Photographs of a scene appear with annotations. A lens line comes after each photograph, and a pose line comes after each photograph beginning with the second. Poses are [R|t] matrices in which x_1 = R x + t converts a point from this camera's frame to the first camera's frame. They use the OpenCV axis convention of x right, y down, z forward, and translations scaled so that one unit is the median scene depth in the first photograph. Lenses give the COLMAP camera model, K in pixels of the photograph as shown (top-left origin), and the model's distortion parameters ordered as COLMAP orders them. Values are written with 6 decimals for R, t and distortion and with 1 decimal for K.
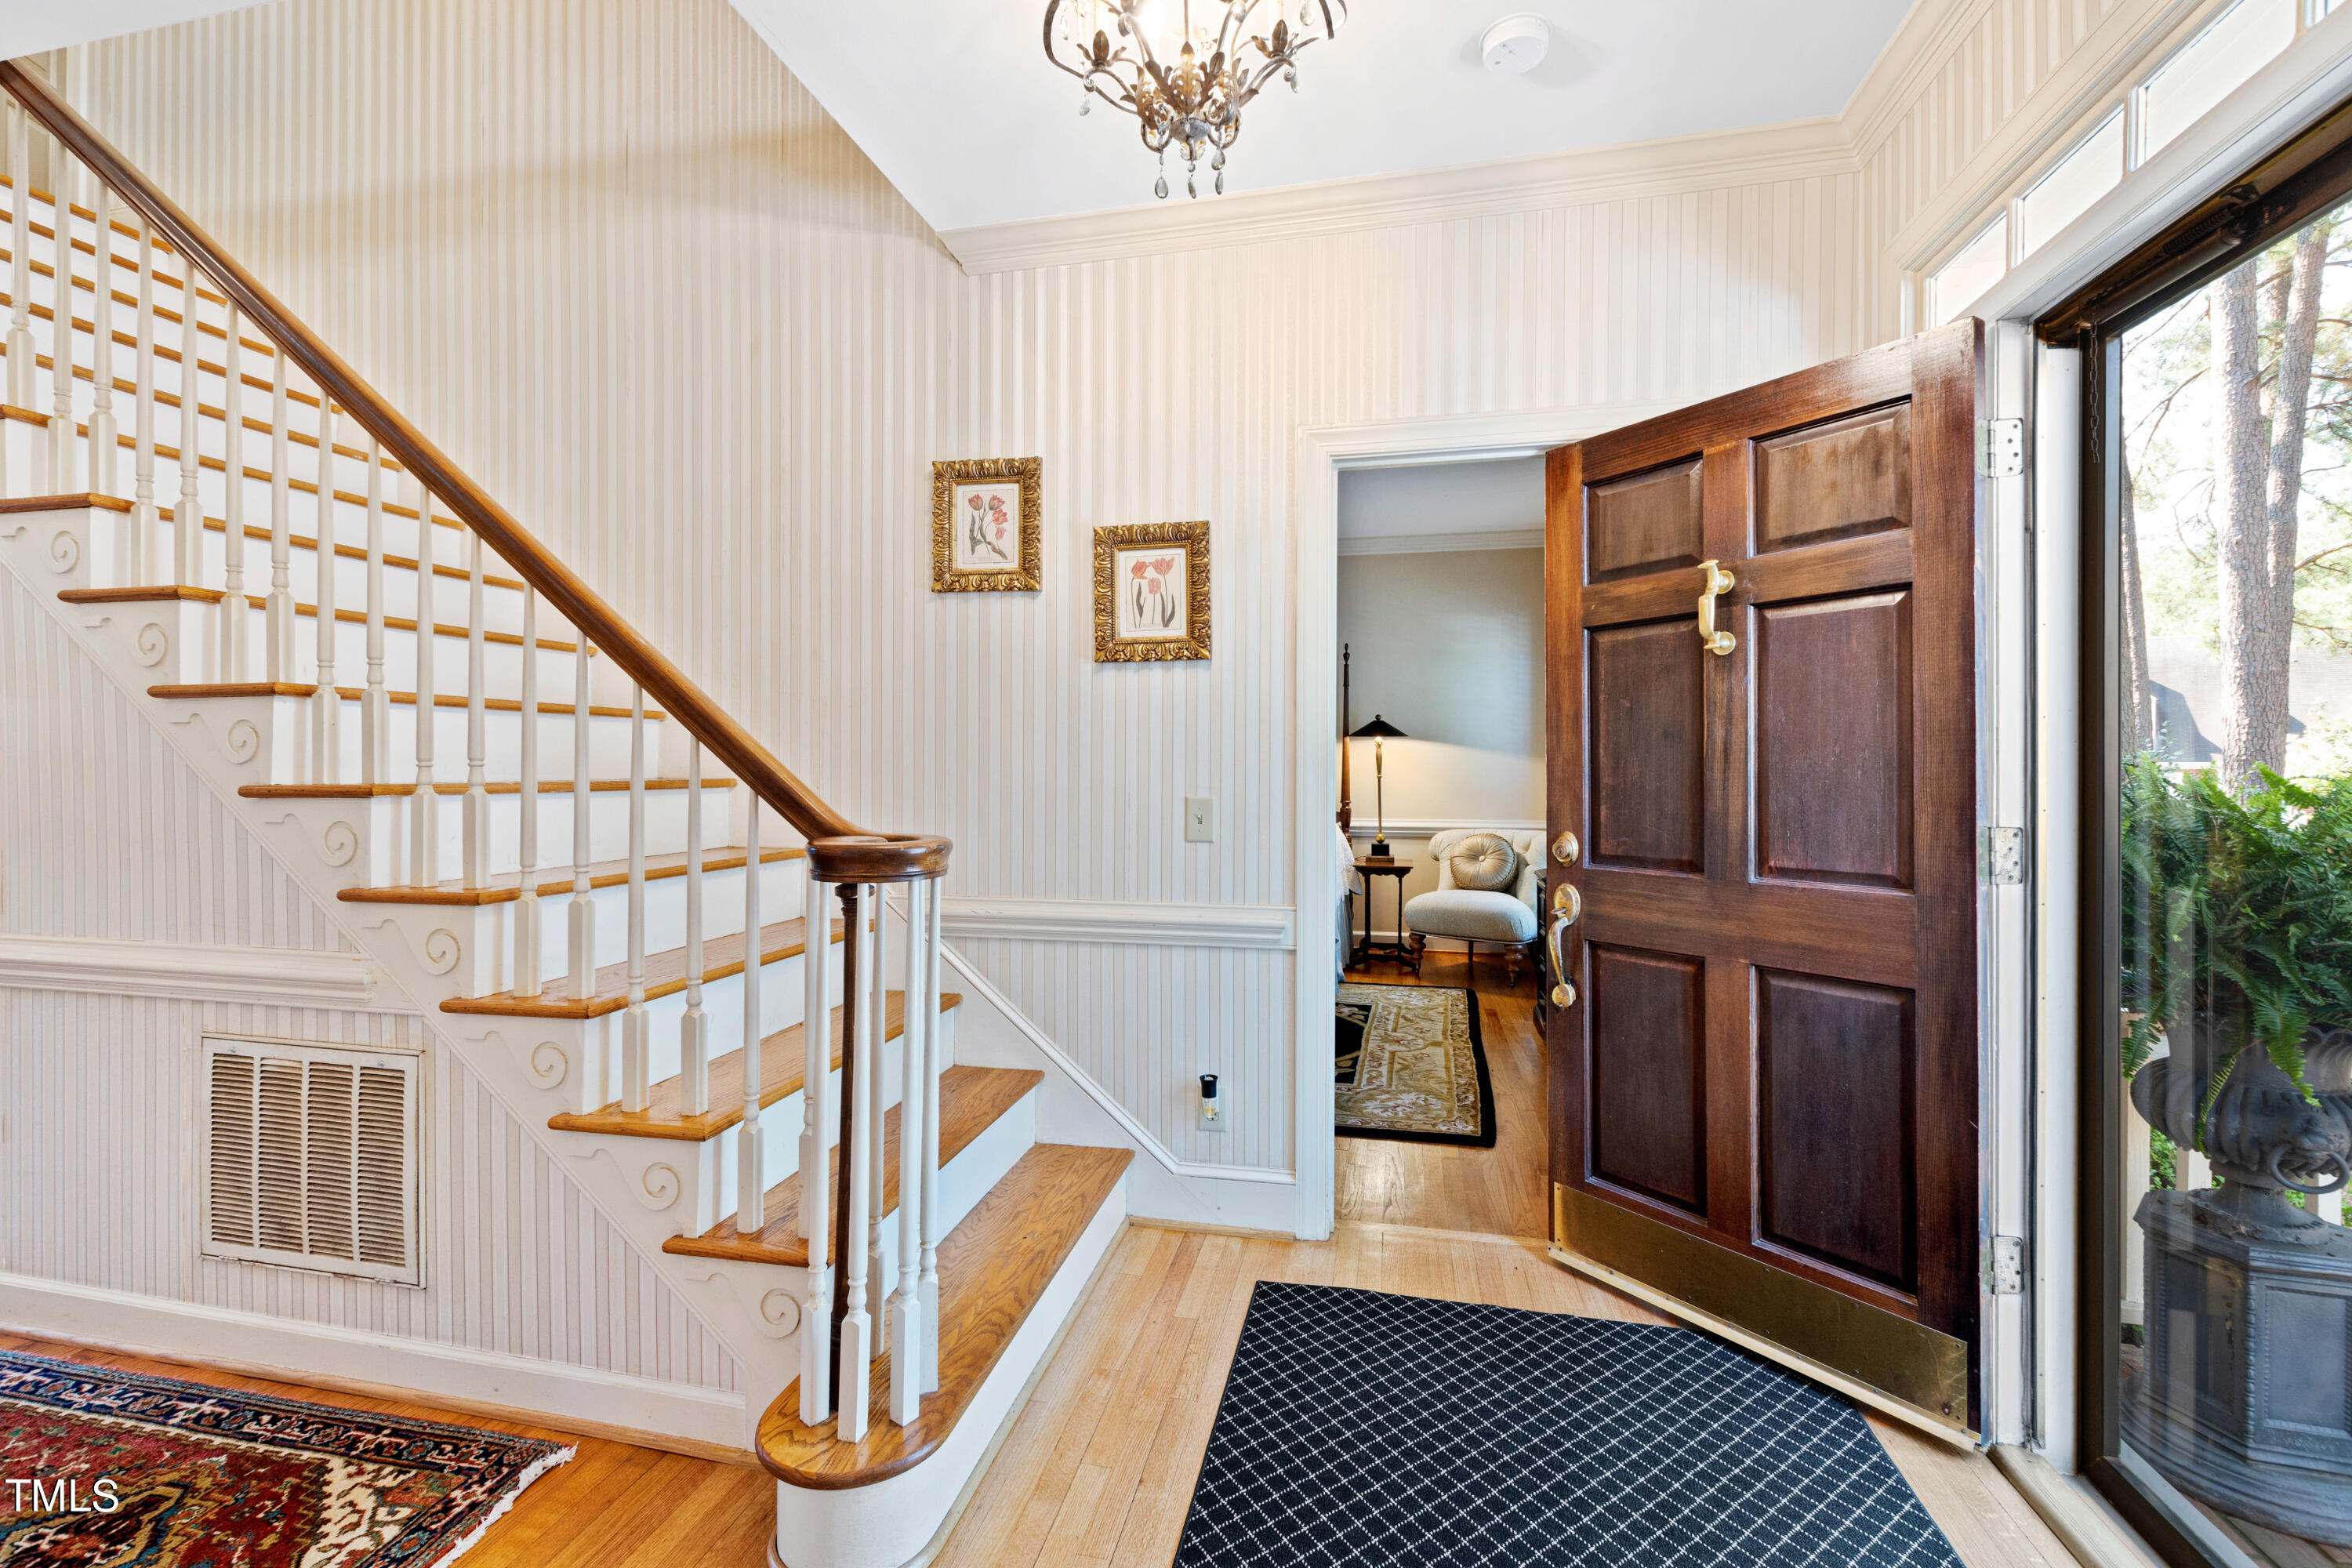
lens RADIAL K [[1031.7, 0, 1160.6], [0, 1031.7, 770.7], [0, 0, 1]] dist [0.002237, -0.000683]
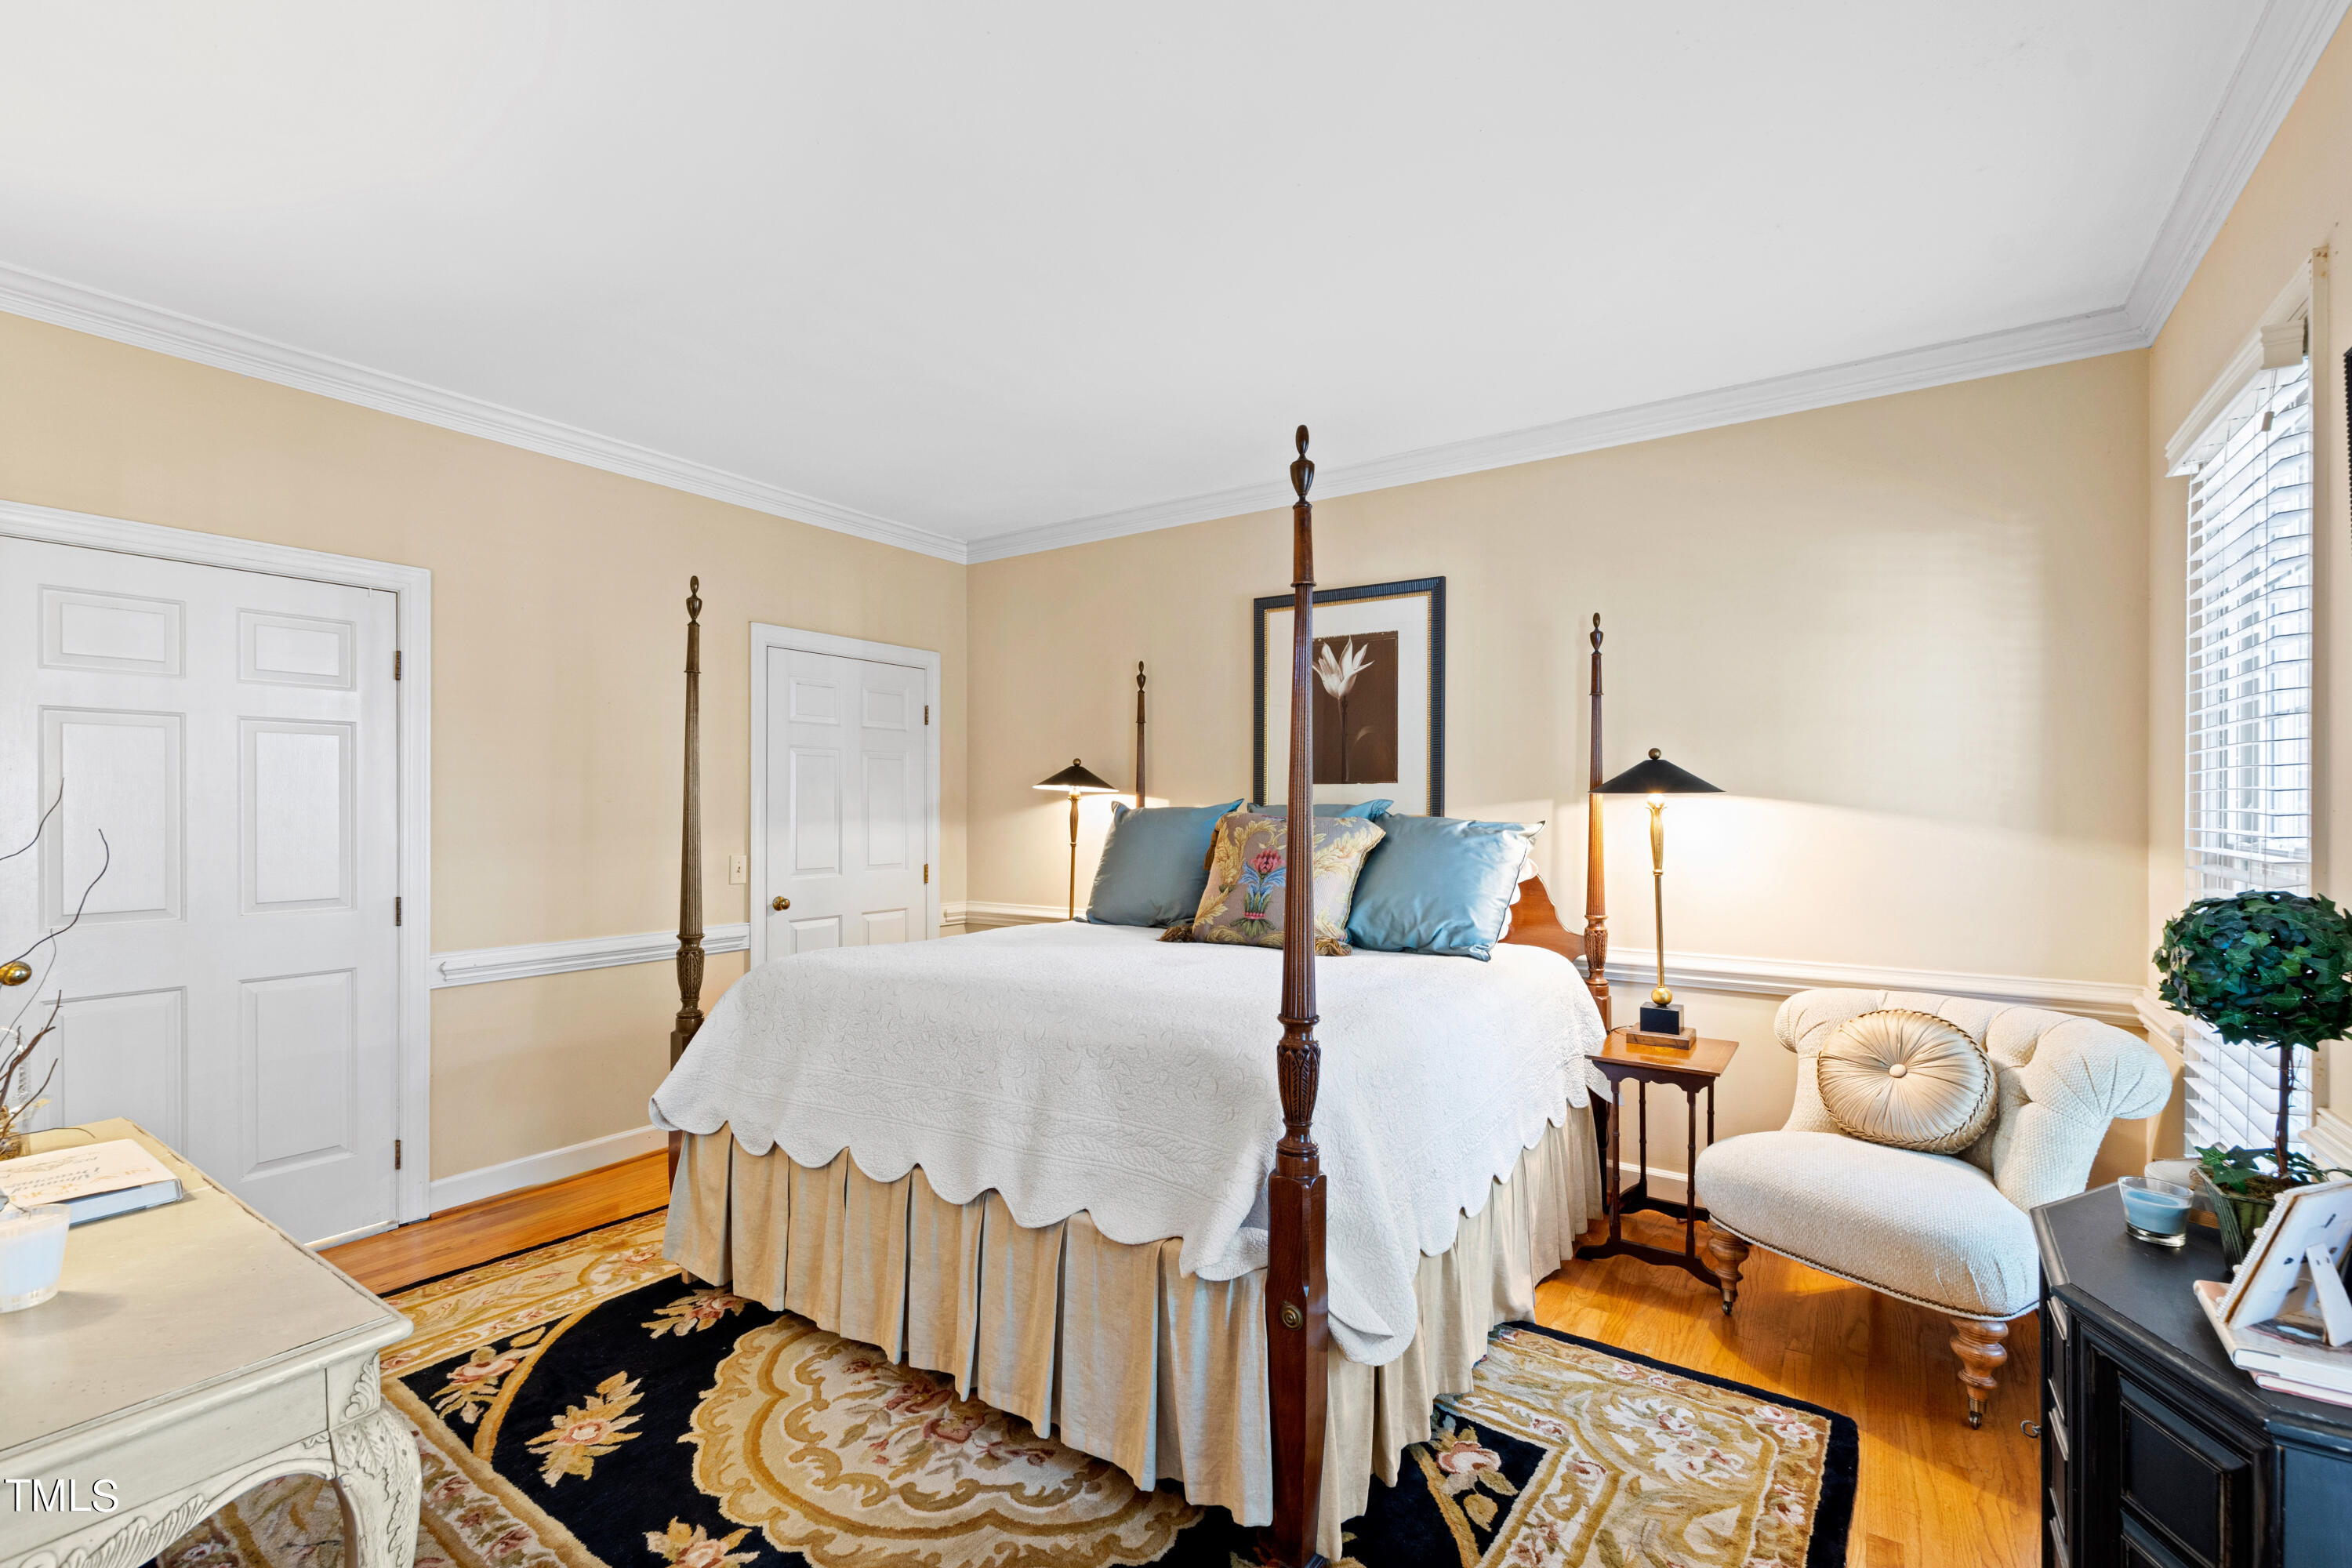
lens RADIAL K [[1031.7, 0, 1158.5], [0, 1031.7, 803.1], [0, 0, 1]] dist [0.002237, -0.000683]
pose [[0.927171, -0.001984, -0.374633, 0.493126], [-0.002766, 0.999922, -0.012139, -0.059782], [0.374628, 0.012291, 0.927094, 1.267251]]
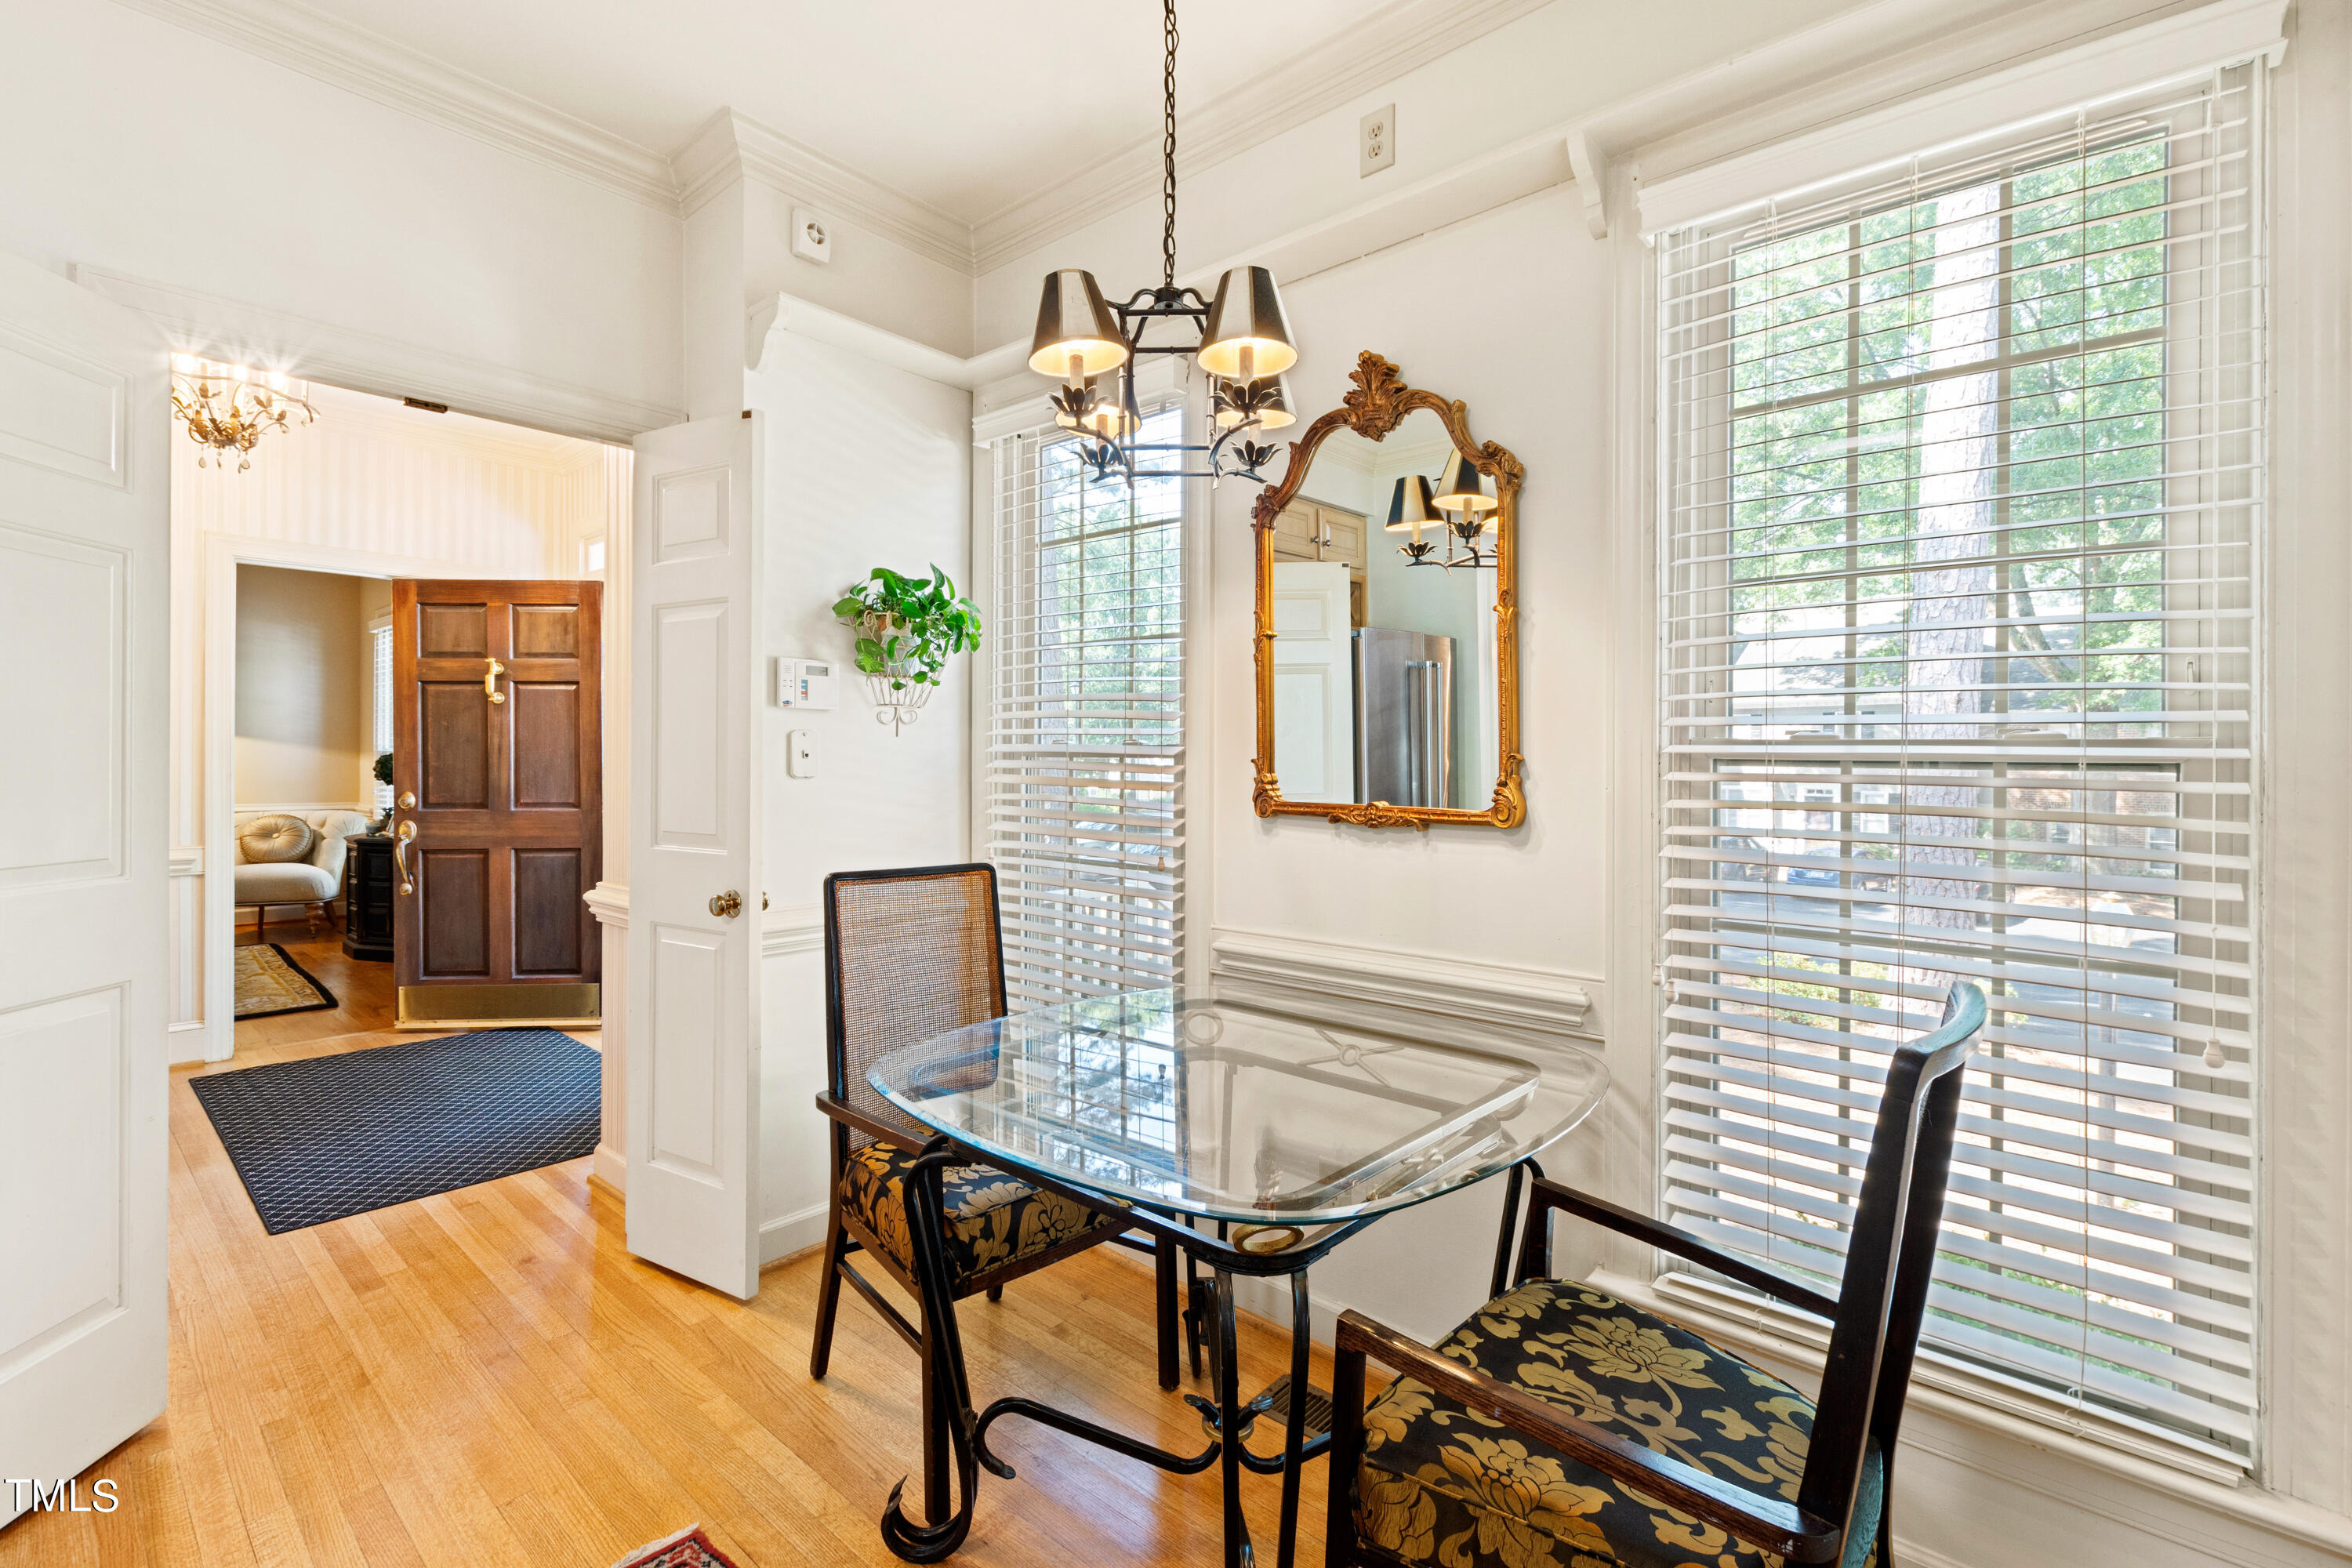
lens RADIAL K [[1031.7, 0, 1174.8], [0, 1031.7, 774.0], [0, 0, 1]] dist [0.002237, -0.000683]
pose [[0.468237, -0.005947, 0.883583, -0.632809], [-0.002731, 0.999963, 0.008178, 0.010058], [-0.883599, -0.006243, 0.468203, -1.139415]]
